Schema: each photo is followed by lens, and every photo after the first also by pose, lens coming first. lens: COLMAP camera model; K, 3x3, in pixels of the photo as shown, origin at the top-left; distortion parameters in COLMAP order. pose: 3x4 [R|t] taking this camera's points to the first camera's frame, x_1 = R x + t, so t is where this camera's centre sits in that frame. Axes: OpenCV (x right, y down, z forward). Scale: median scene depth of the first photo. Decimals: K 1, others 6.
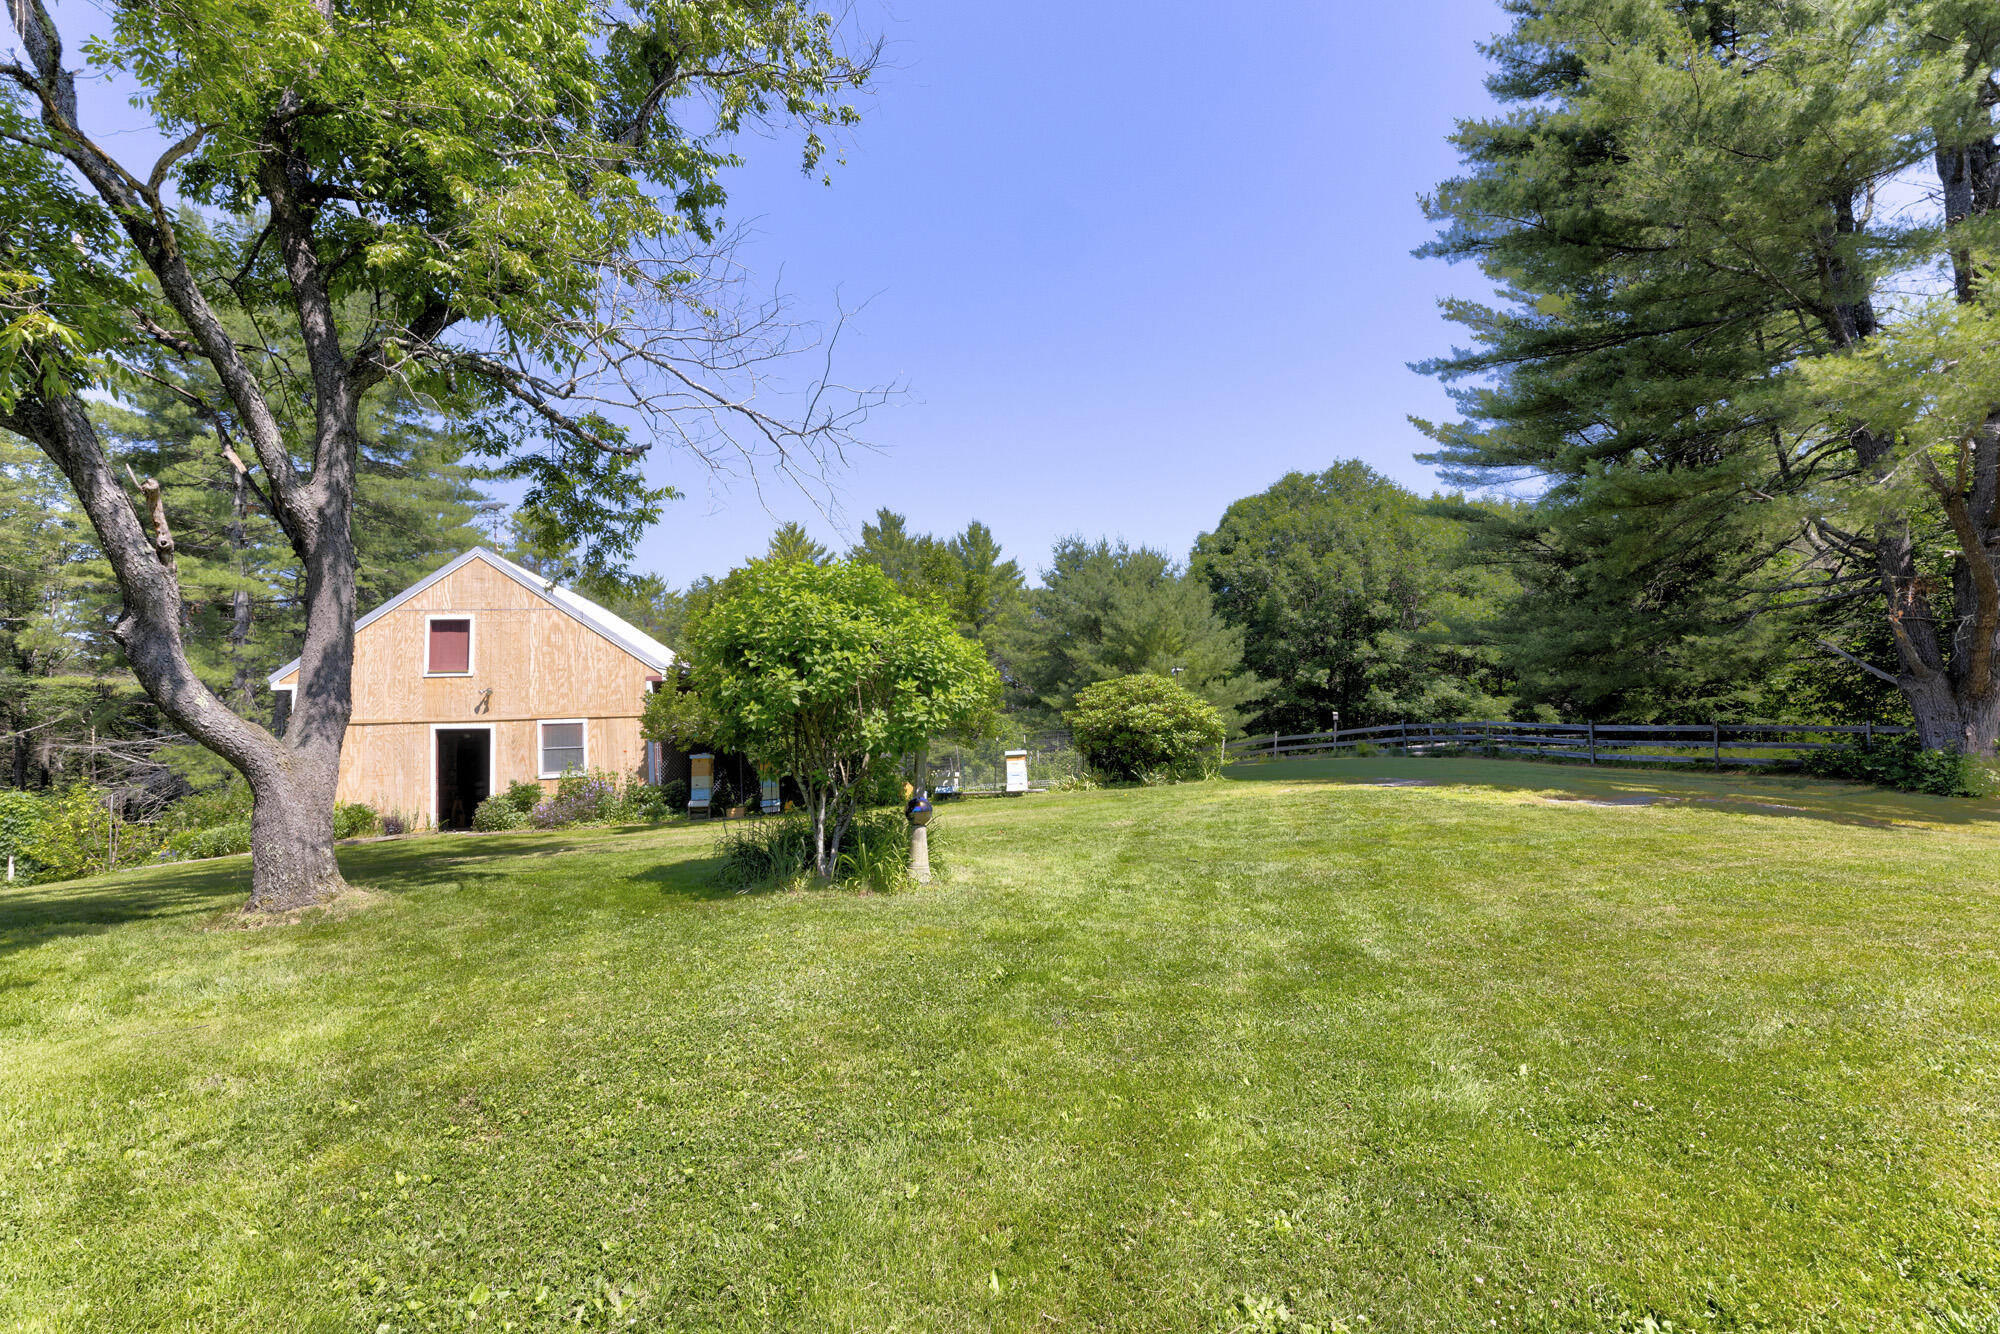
lens RADIAL K [[928.9, 0, 1004.9], [0, 928.9, 676.6], [0, 0, 1]] dist [0.000074, -0.000298]
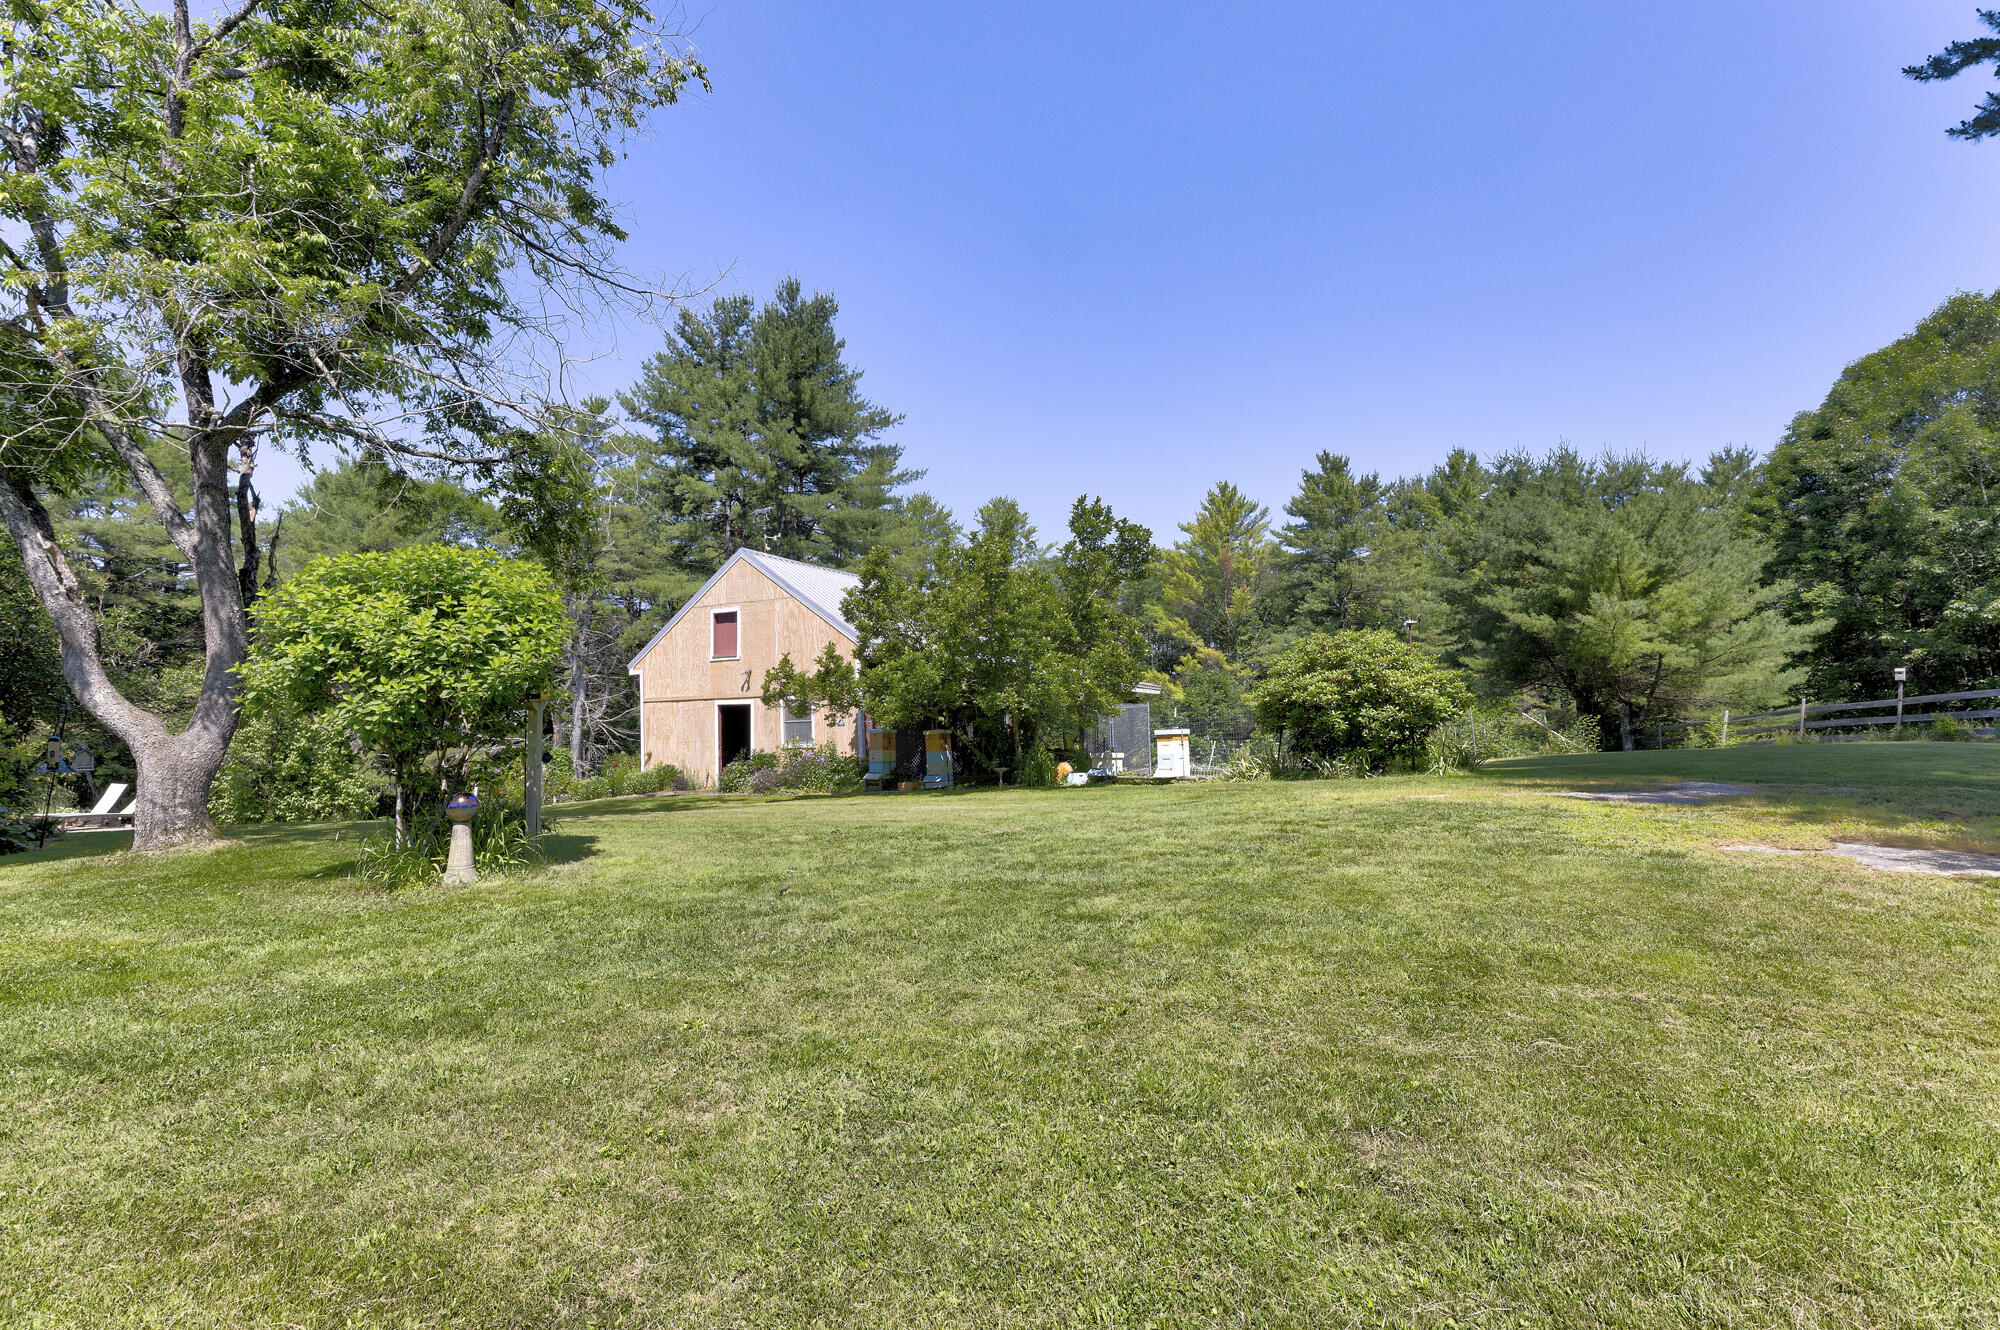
lens RADIAL K [[920.4, 0, 1000.0], [0, 920.4, 665.0], [0, 0, 1]] dist [-0.005776, -0.000380]
pose [[0.814489, -0.026249, -0.579584, 0.365842], [0.041229, 0.999069, 0.012692, 0.005642], [0.578712, -0.034233, 0.814813, 0.239940]]
